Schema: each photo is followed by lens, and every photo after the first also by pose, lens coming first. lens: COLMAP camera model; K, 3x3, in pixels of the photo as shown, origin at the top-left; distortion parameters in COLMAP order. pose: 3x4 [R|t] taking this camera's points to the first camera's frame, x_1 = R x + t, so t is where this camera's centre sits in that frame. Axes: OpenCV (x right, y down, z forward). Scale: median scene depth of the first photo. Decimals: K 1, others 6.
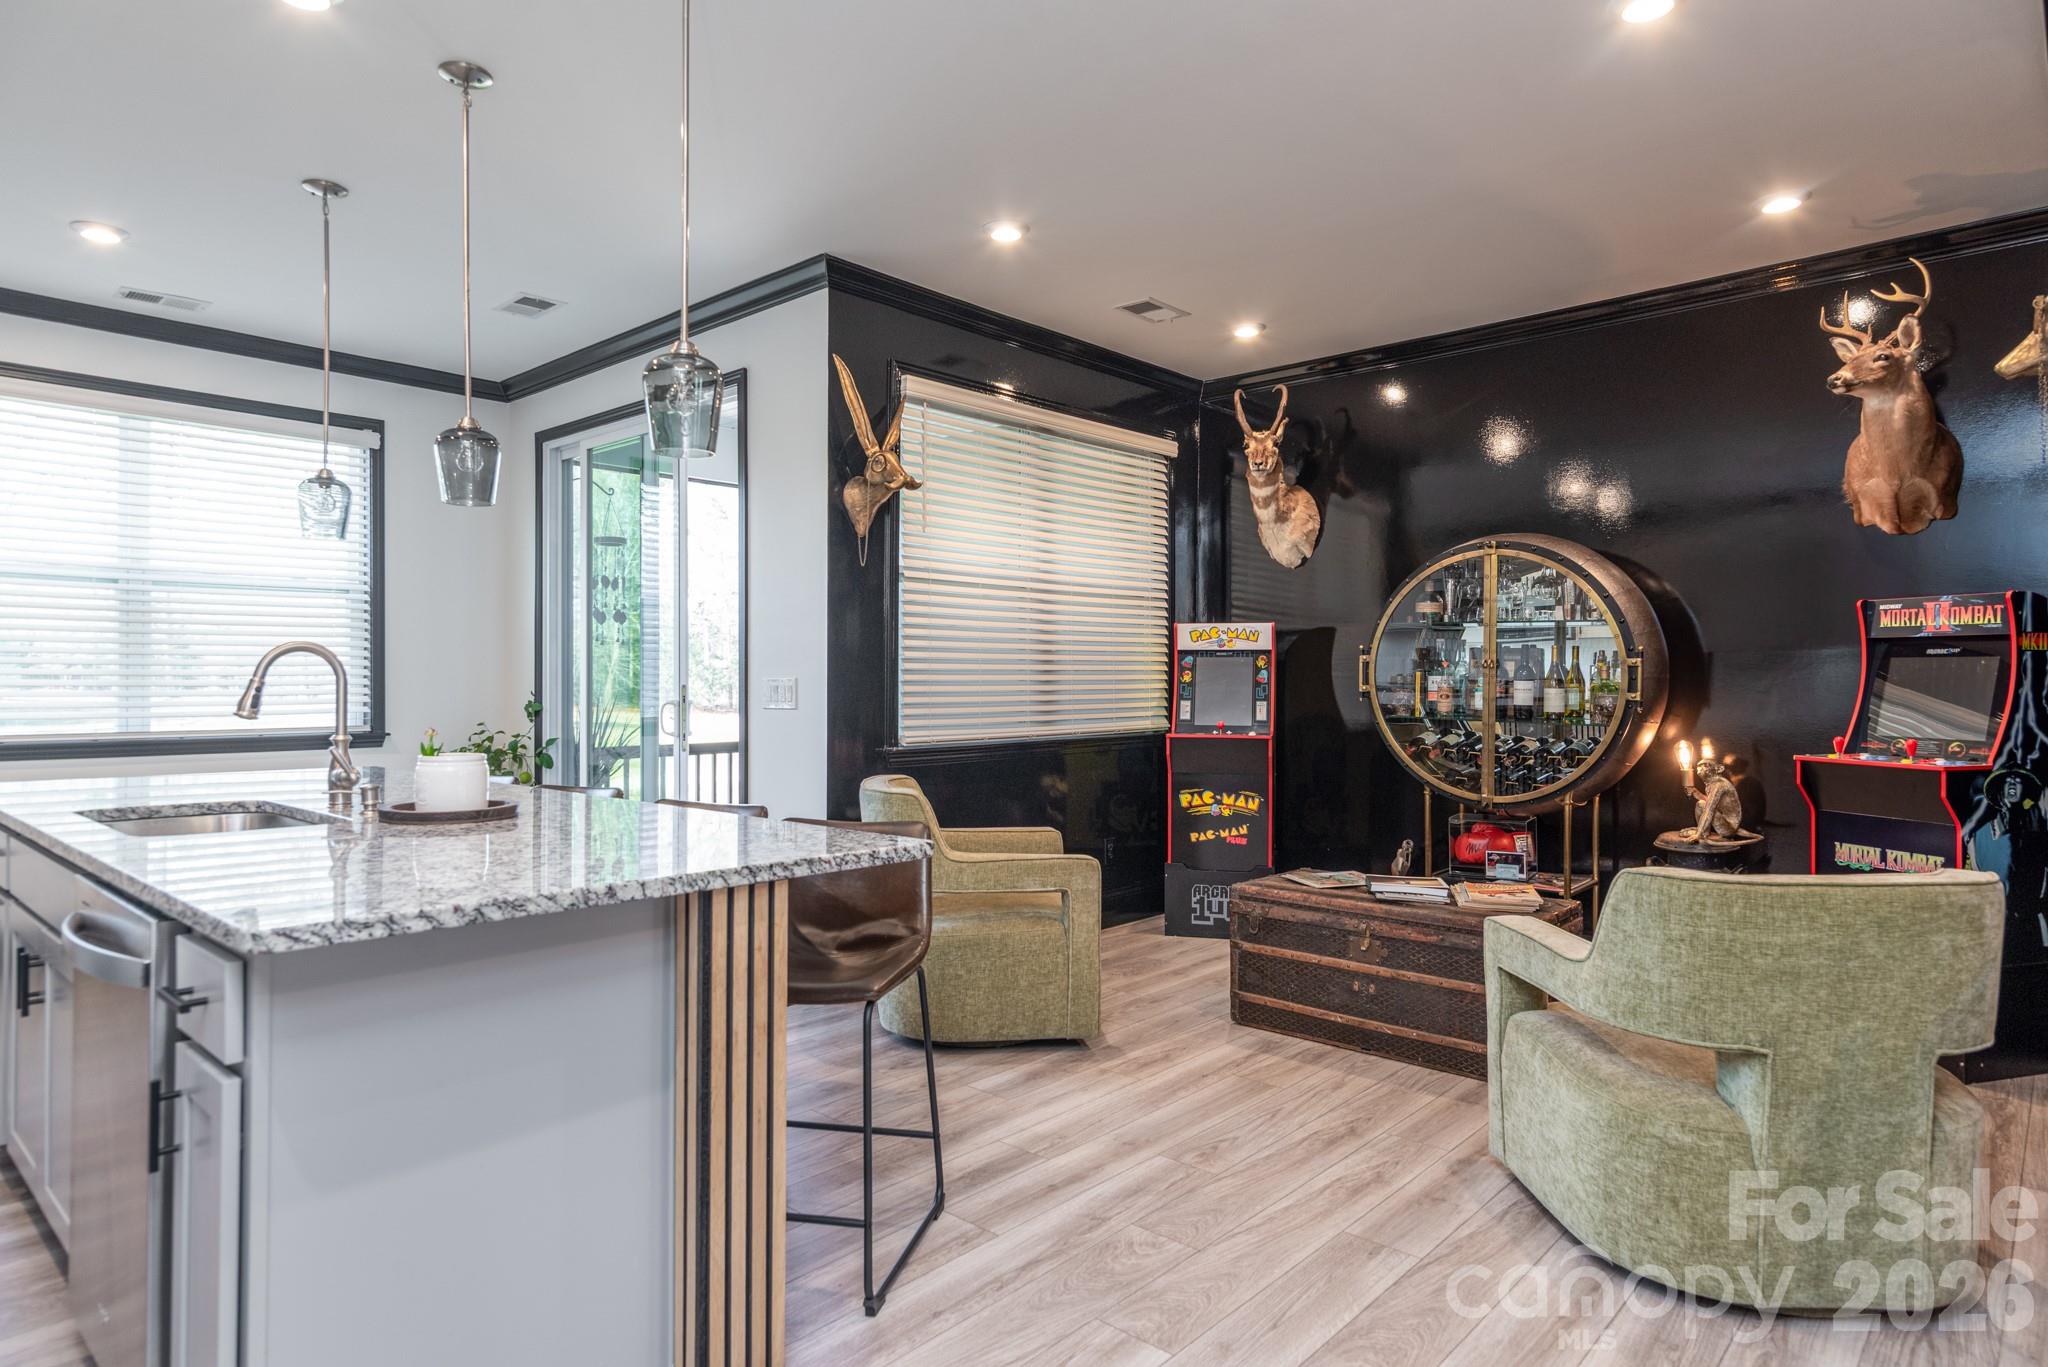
lens RADIAL K [[1139.5, 0, 1029.3], [0, 1139.5, 680.9], [0, 0, 1]] dist [0.012314, 0.000763]
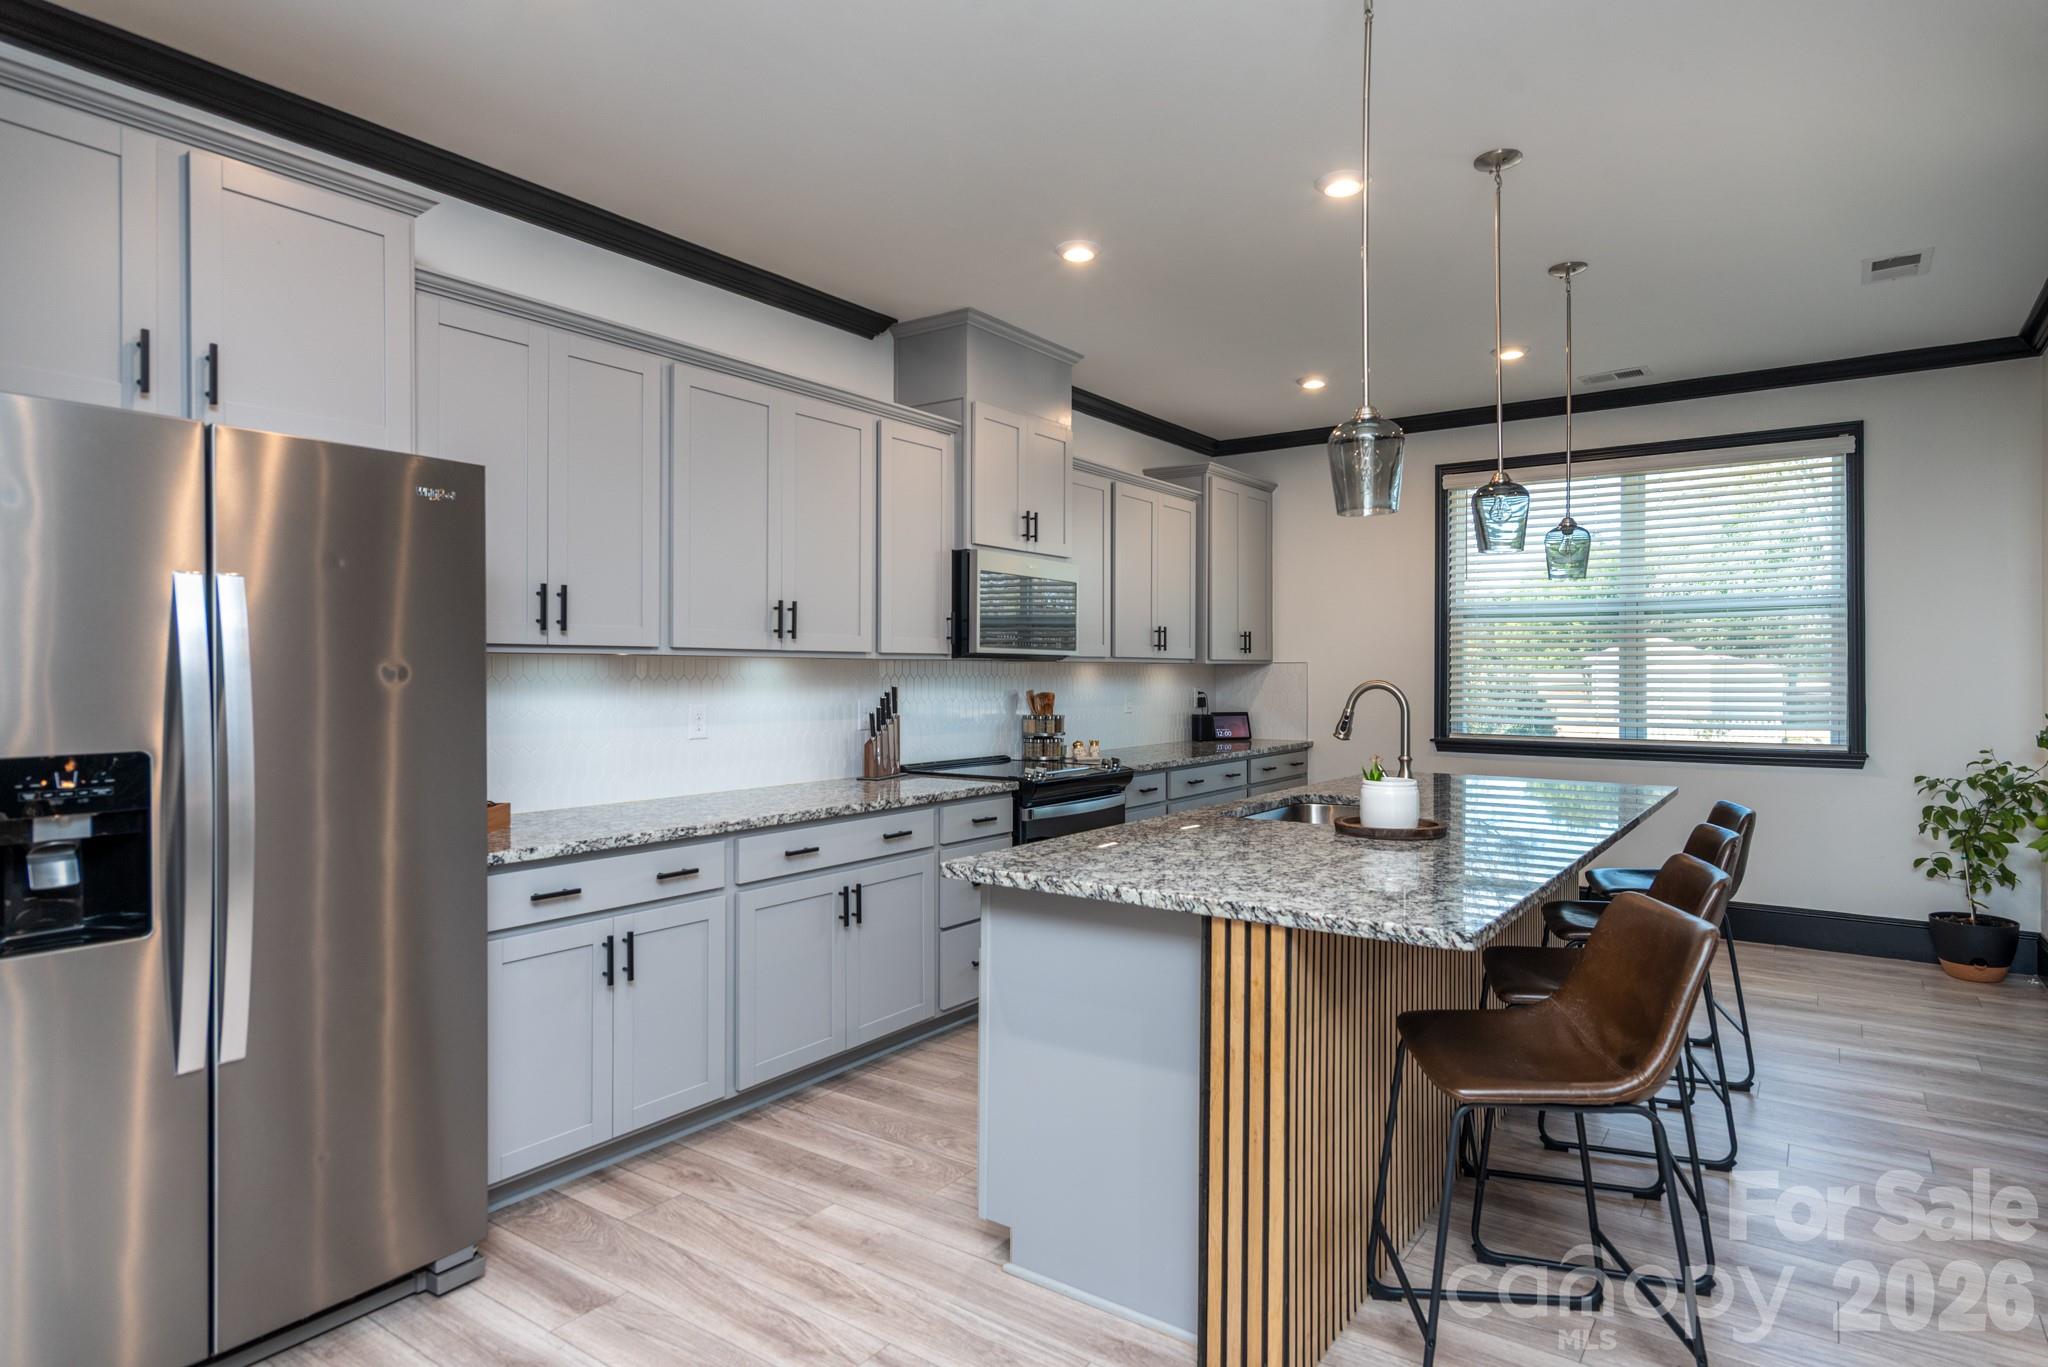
lens RADIAL K [[1129.3, 0, 1052.3], [0, 1129.3, 672.1], [0, 0, 1]] dist [0.013264, -0.002061]
pose [[0.139426, -0.002977, -0.990228, 0.384280], [0.000113, 0.999996, -0.002990, -0.027685], [0.990233, 0.000305, 0.139425, 0.313255]]
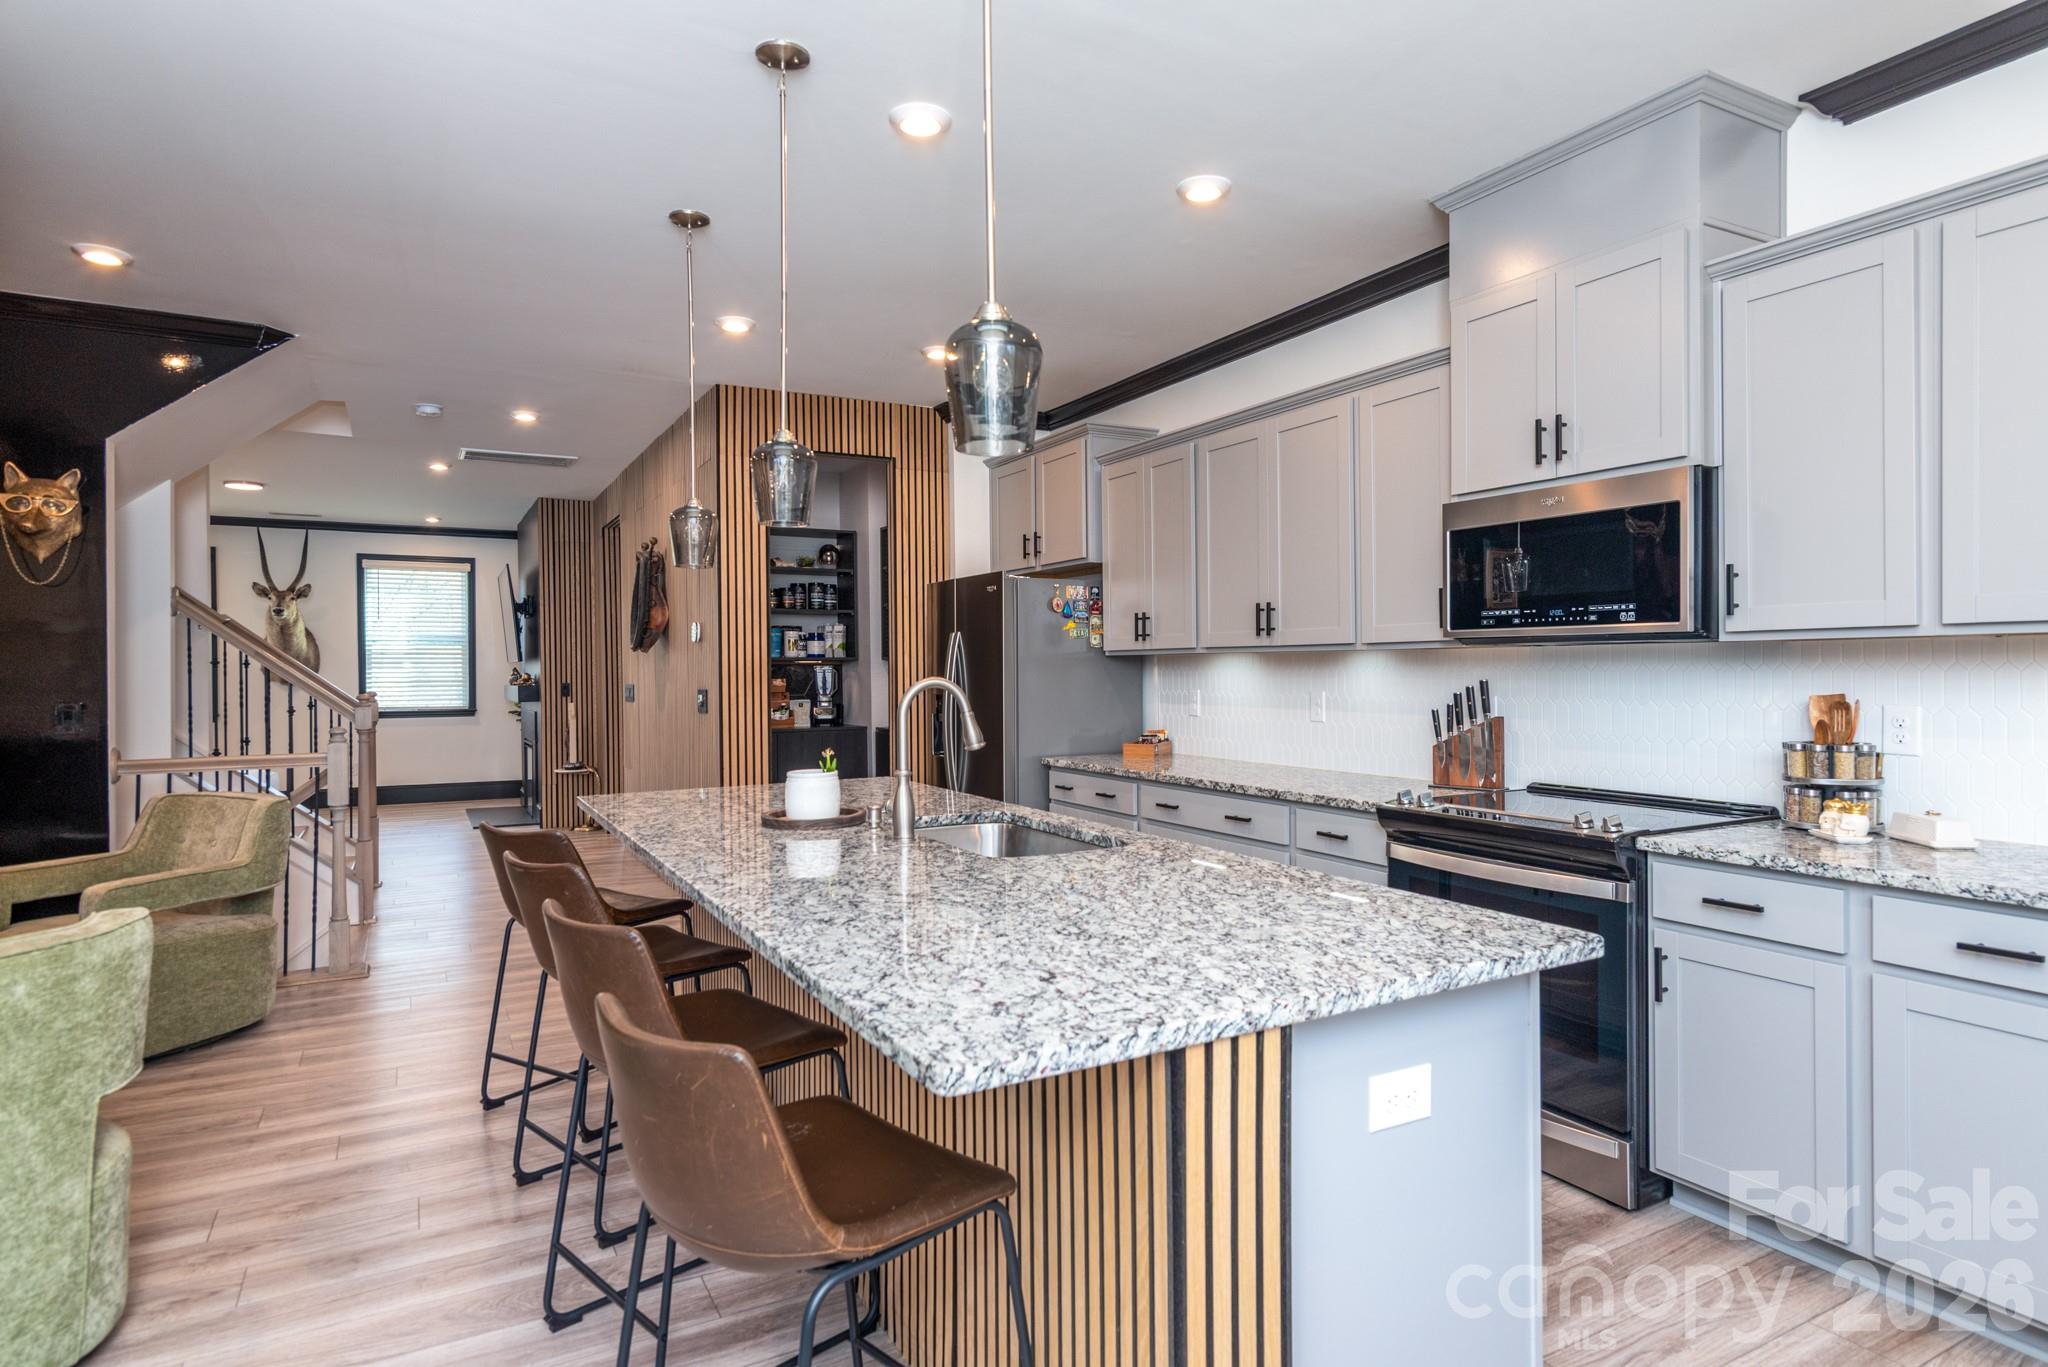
lens RADIAL K [[1129.3, 0, 1039.1], [0, 1129.3, 675.0], [0, 0, 1]] dist [0.013264, -0.002061]
pose [[-0.948244, 0.004072, 0.317516, -0.698297], [0.007144, 0.999938, 0.008511, -0.031503], [-0.317461, 0.010339, -0.948215, 1.300850]]
